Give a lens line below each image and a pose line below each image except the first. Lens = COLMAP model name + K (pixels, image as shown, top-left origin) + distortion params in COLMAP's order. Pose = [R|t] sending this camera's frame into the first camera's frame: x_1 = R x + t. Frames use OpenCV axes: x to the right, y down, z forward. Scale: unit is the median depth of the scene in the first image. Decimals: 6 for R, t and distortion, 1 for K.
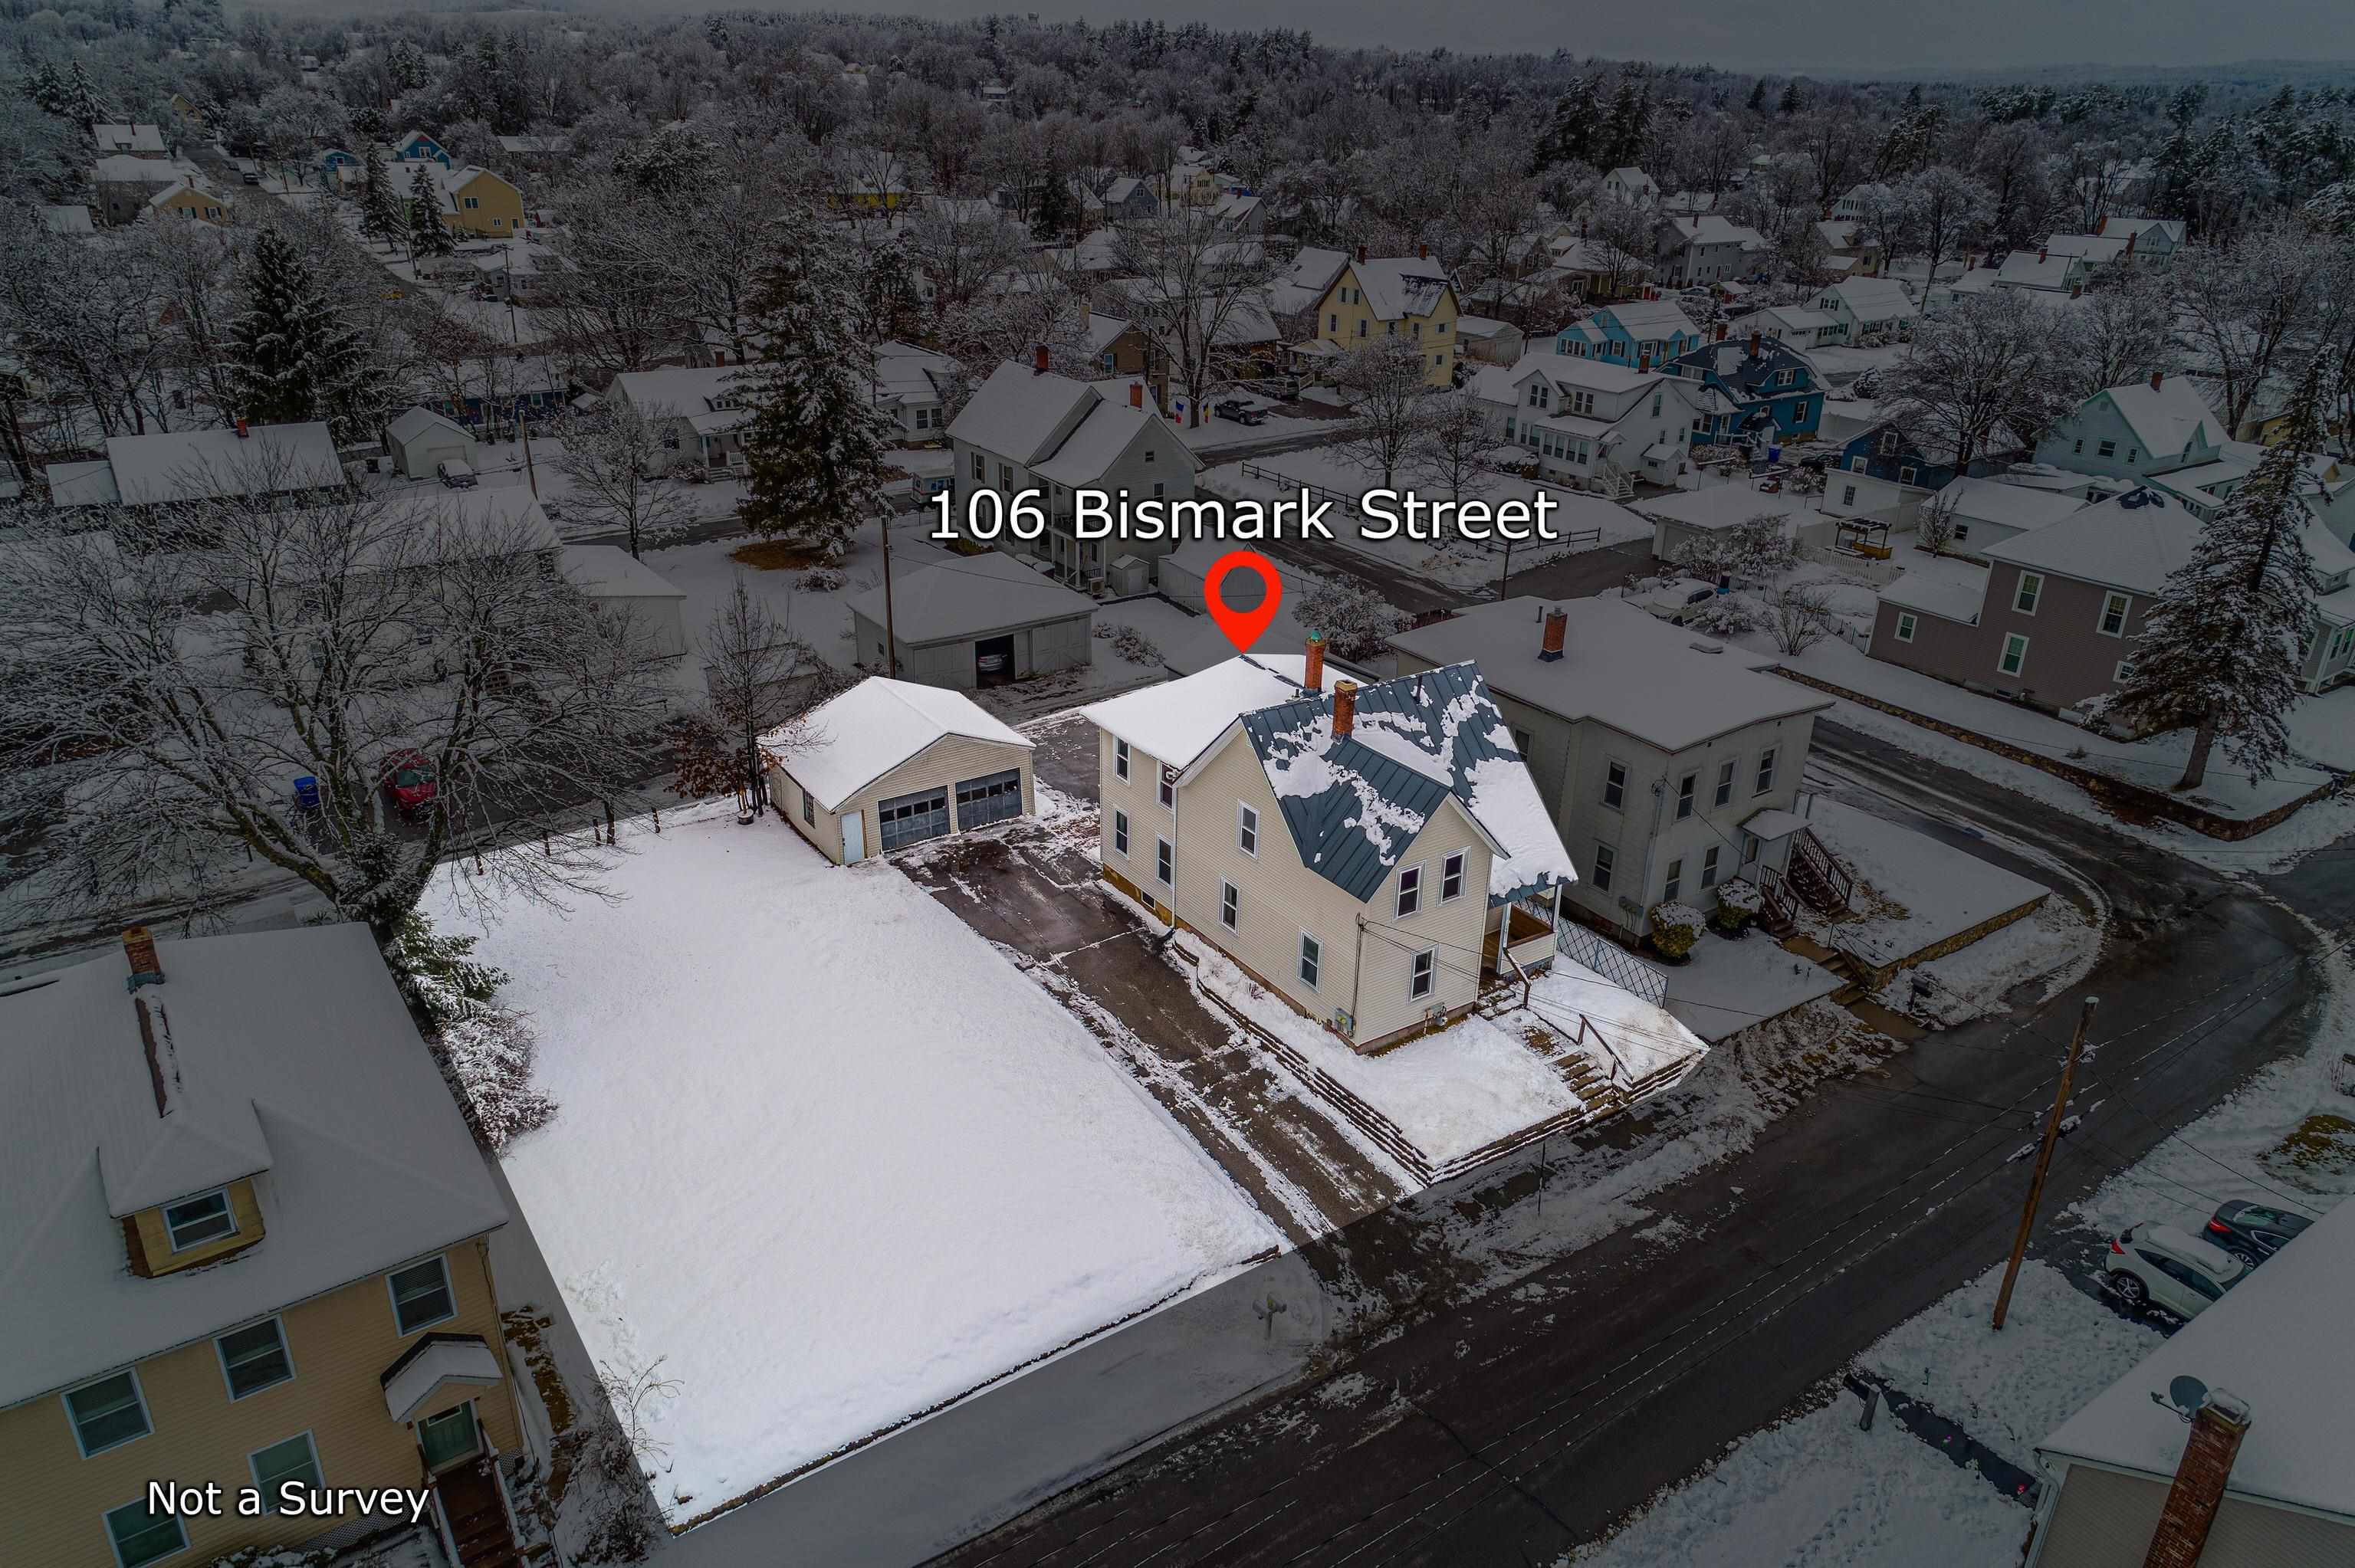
lens RADIAL K [[1591.6, 0, 1177.5], [0, 1591.6, 784.0], [0, 0, 1]] dist [0.001016, -0.002711]
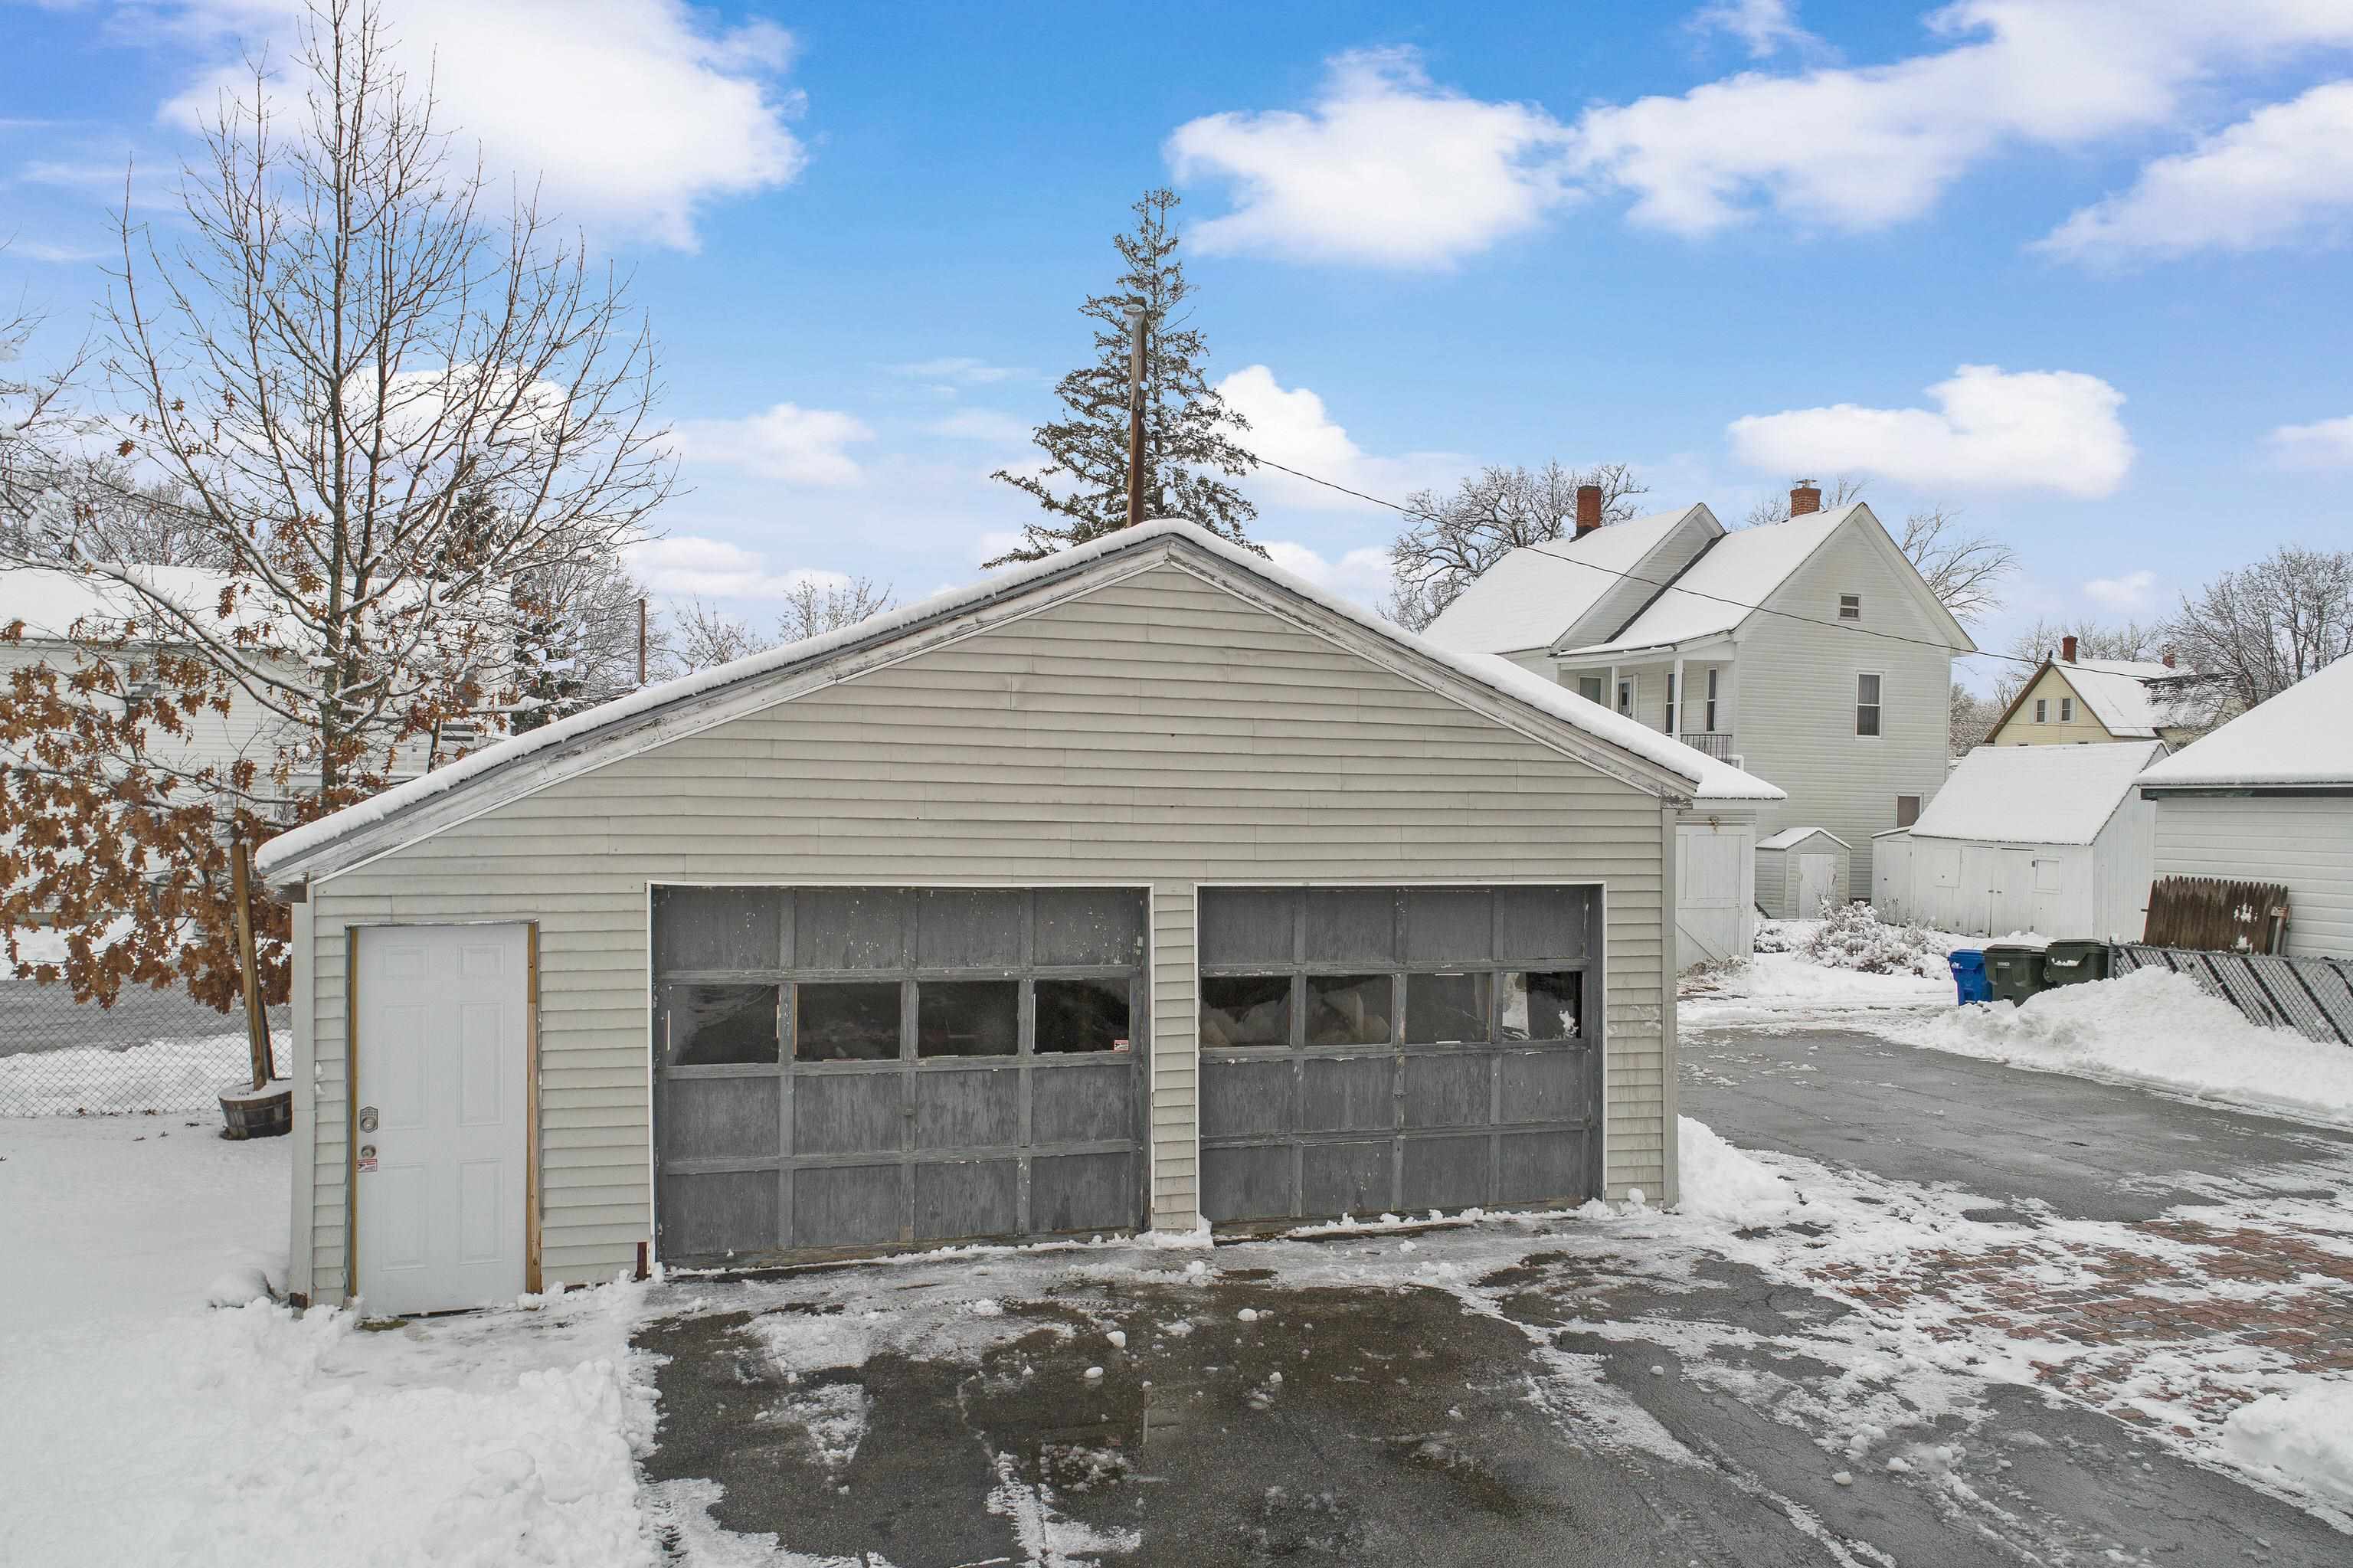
lens RADIAL K [[1661.7, 0, 1176.5], [0, 1661.7, 784.0], [0, 0, 1]] dist [-0.003393, -0.001272]
pose [[0.959039, -0.000249, -0.283274, -0.118425], [-0.117566, 0.909459, -0.398827, 0.071326], [0.257726, 0.415794, 0.872177, 1.065549]]
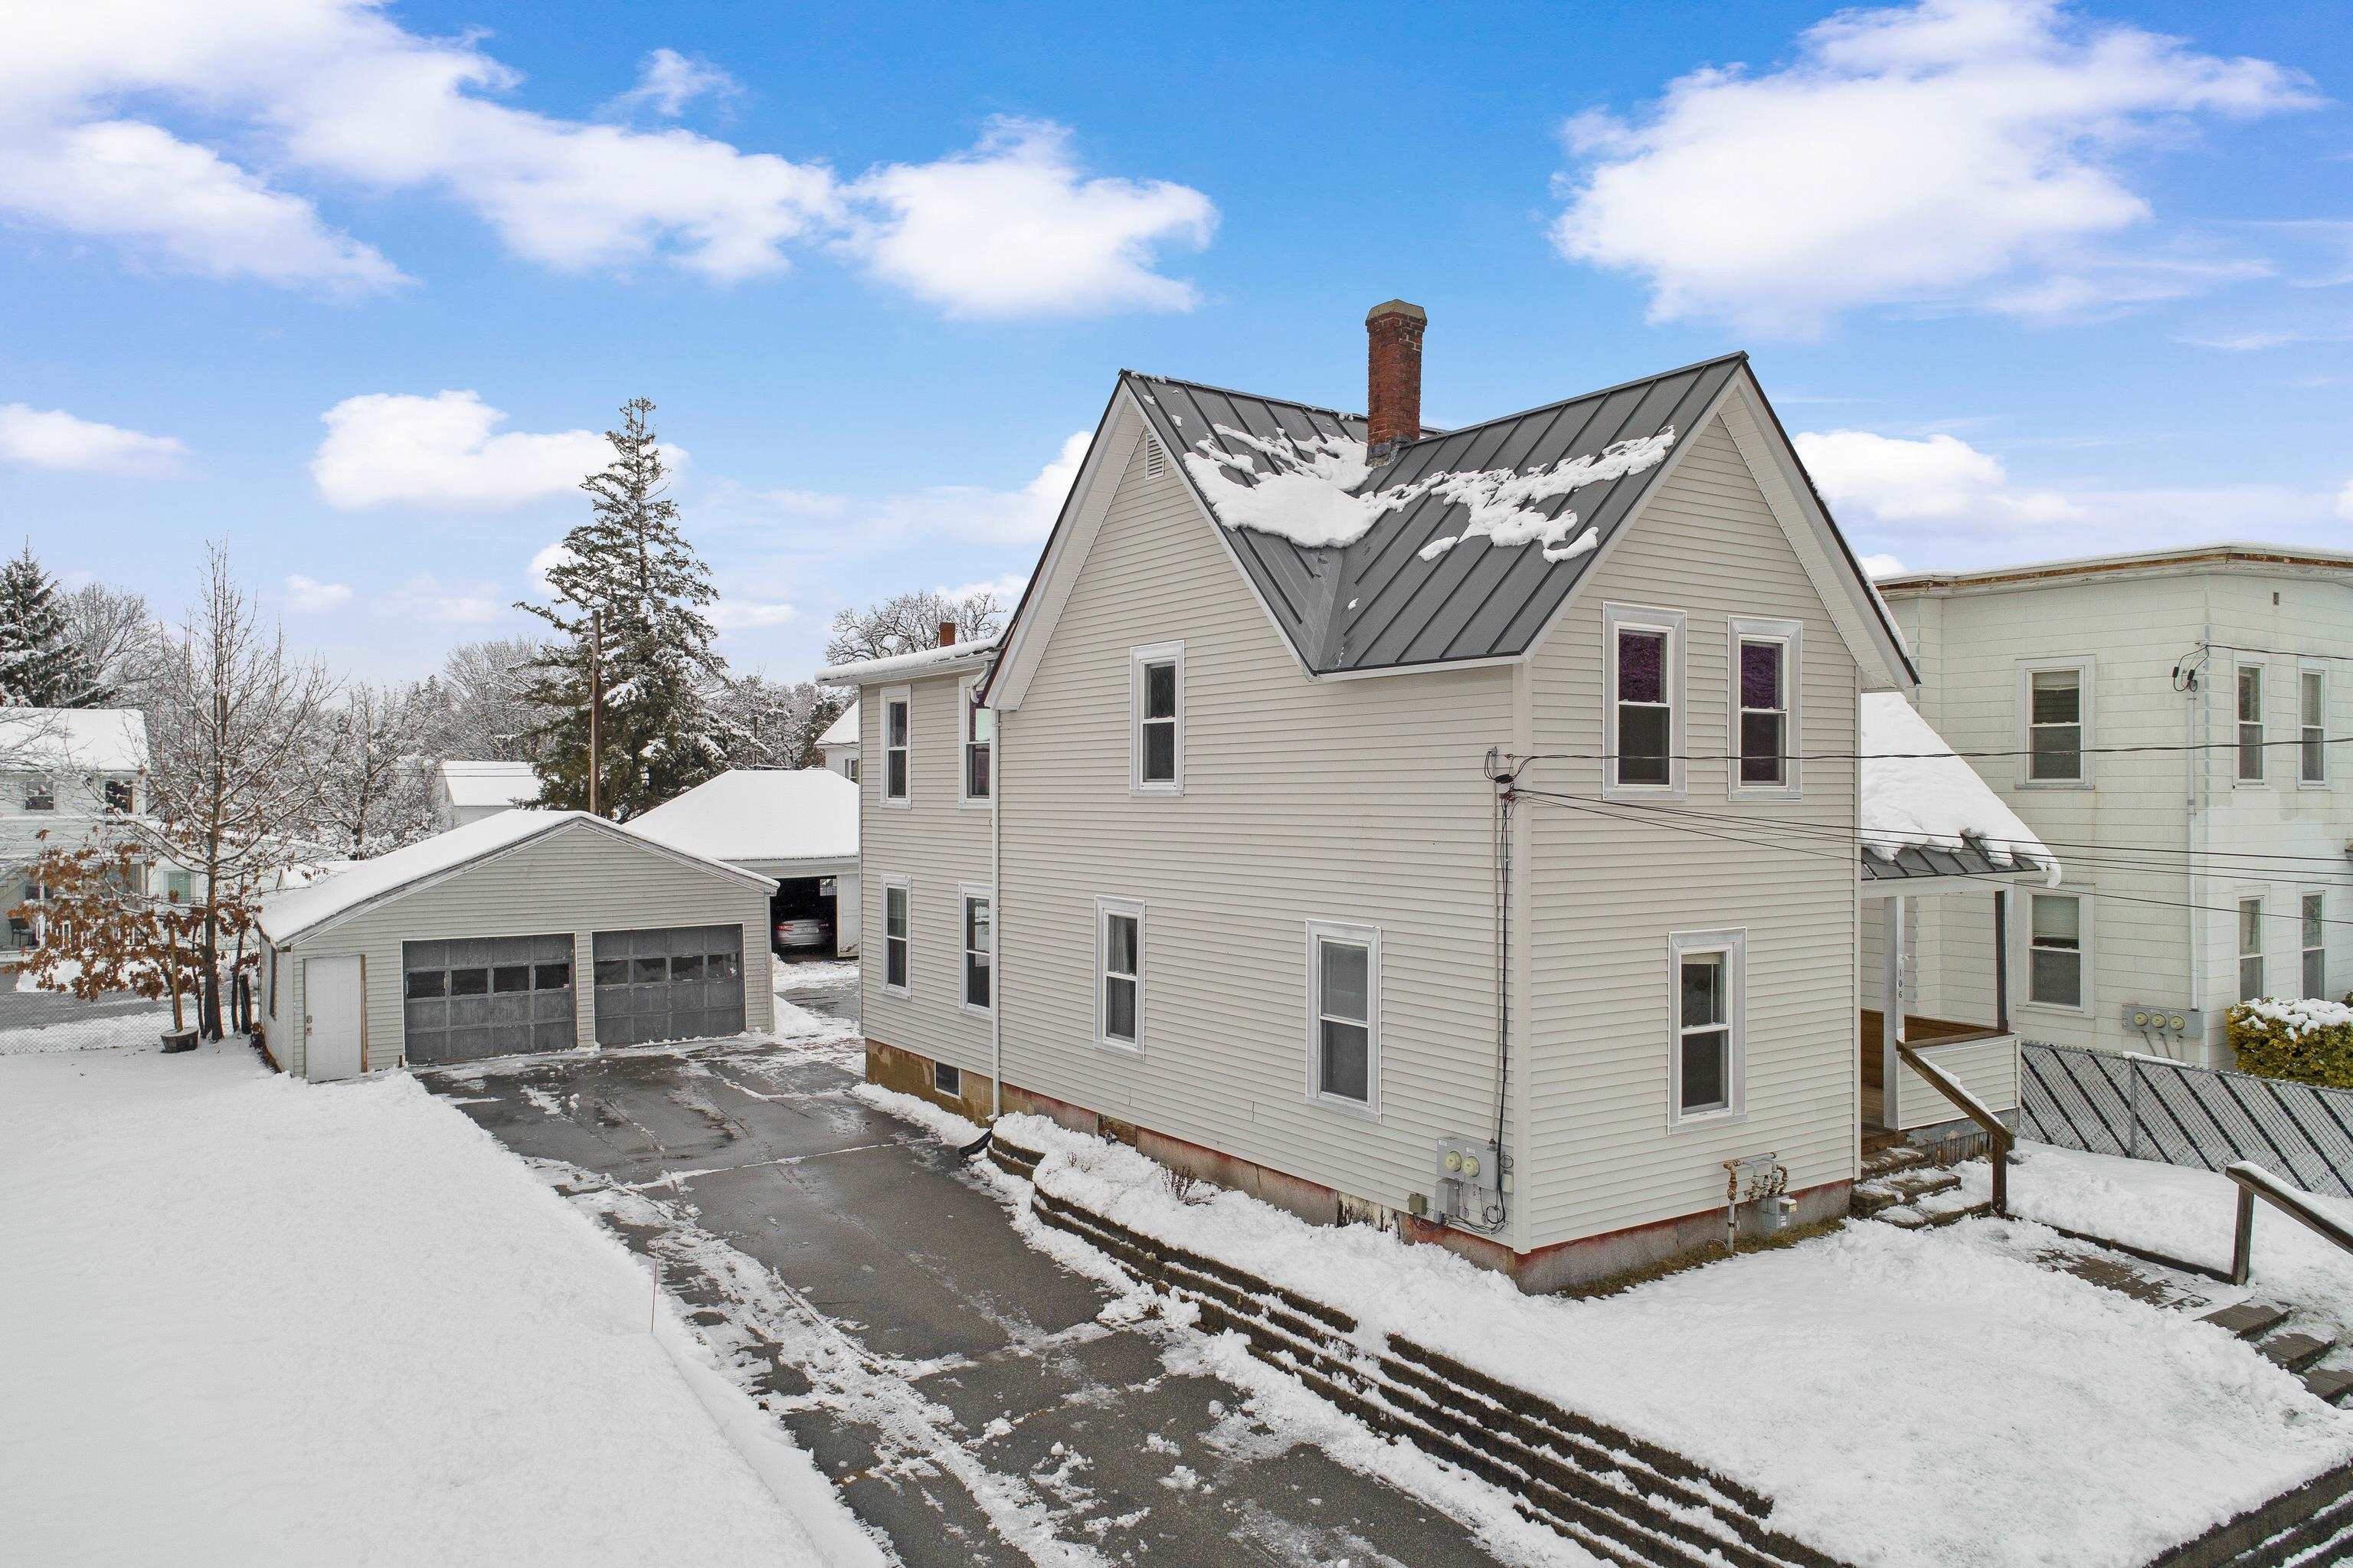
lens RADIAL K [[1590.6, 0, 1176.5], [0, 1590.6, 784.0], [0, 0, 1]] dist [0.001016, -0.002711]
pose [[0.999847, -0.016618, -0.005482, 0.051594], [0.012933, 0.912793, -0.408219, 0.197977], [0.011788, 0.408085, 0.912868, 0.680851]]
